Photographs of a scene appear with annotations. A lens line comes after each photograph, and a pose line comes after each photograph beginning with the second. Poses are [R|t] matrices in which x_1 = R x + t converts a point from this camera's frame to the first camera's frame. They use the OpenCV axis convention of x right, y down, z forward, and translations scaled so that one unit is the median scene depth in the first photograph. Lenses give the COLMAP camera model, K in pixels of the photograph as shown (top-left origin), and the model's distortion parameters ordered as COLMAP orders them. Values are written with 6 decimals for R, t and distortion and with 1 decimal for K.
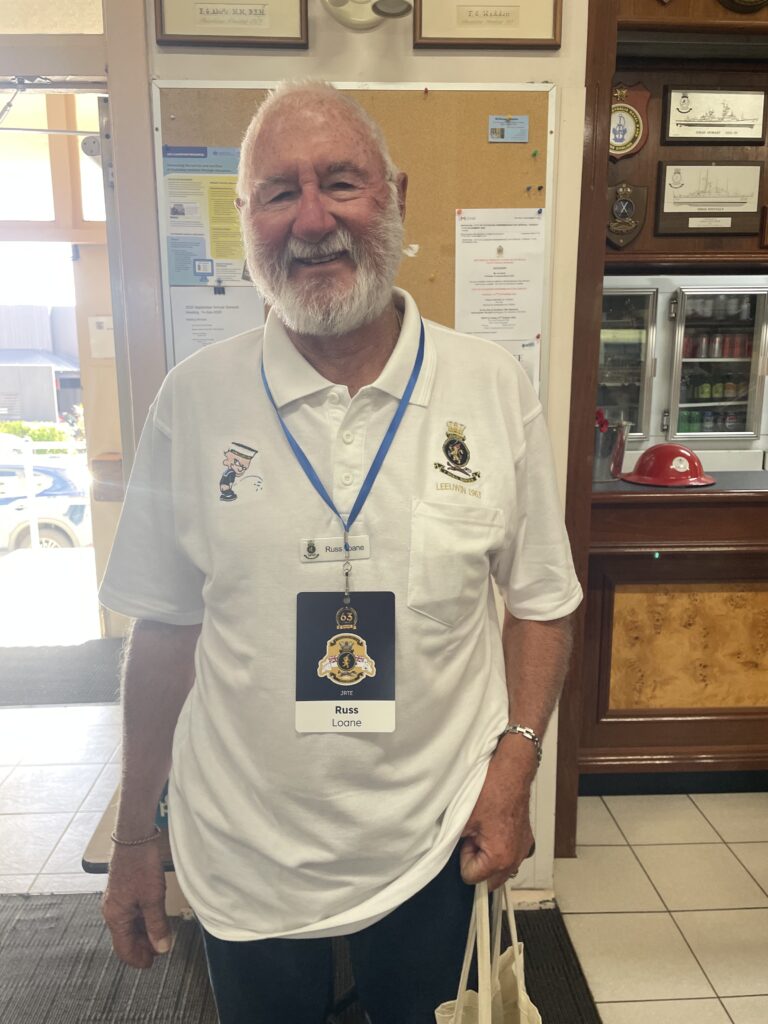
lens RADIAL K [[772.2, 0, 378.0], [0, 772.2, 509.4], [0, 0, 1]] dist [0.081838, -0.107548]
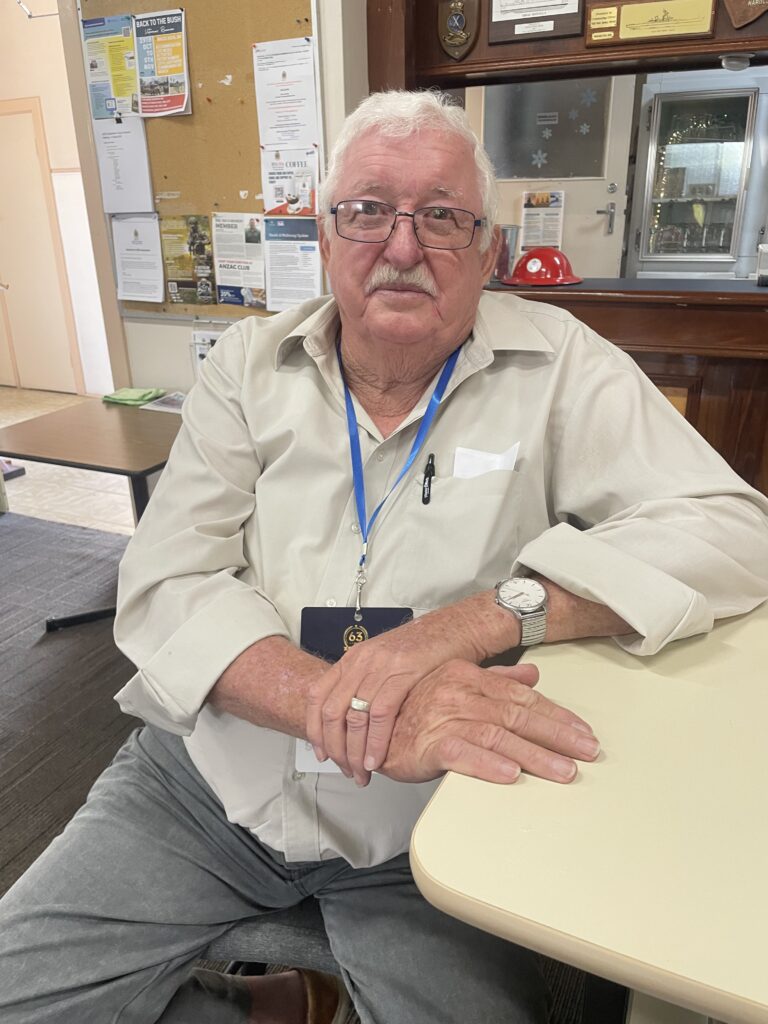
lens RADIAL K [[772.2, 0, 378.0], [0, 772.2, 509.4], [0, 0, 1]] dist [0.081838, -0.107548]
pose [[0.887676, 0.156424, -0.433085, 0.978299], [-0.072938, 0.976423, 0.203172, 0.097407], [0.454655, -0.148762, 0.878157, -0.182174]]
